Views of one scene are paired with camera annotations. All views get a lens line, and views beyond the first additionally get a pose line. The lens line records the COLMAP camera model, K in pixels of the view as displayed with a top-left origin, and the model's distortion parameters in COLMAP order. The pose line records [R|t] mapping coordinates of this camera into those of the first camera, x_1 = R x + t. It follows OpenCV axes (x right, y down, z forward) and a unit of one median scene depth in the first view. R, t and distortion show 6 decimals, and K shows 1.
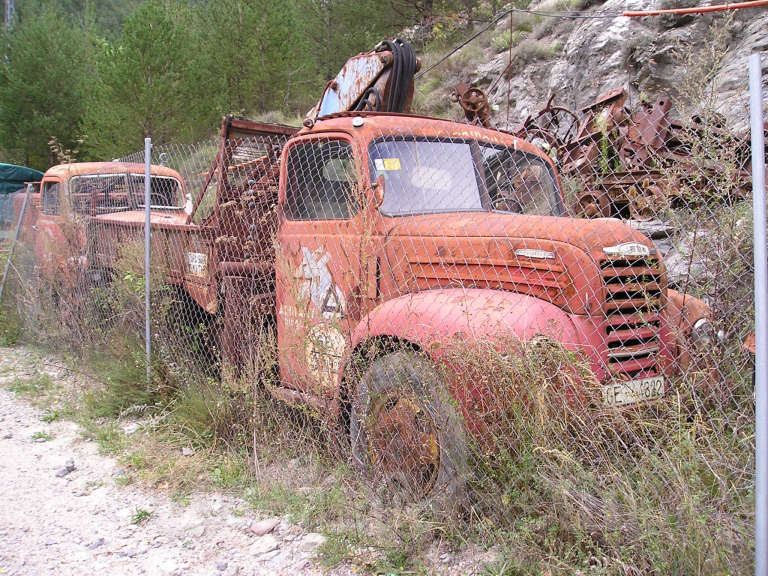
lens RADIAL K [[774.4, 0, 384.7], [0, 774.4, 285.7], [0, 0, 1]] dist [-0.090373, 0.000000]
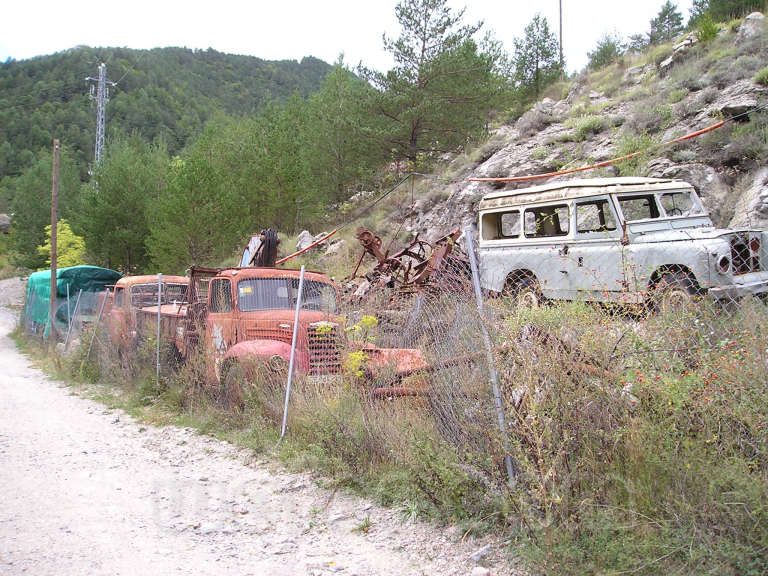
lens RADIAL K [[774.4, 0, 383.2], [0, 774.4, 290.0], [0, 0, 1]] dist [-0.090373, 0.000000]
pose [[0.995265, -0.002292, -0.097168, 0.459653], [-0.007883, 0.994525, -0.104200, 0.064285], [0.096875, 0.104473, 0.989798, -0.938510]]
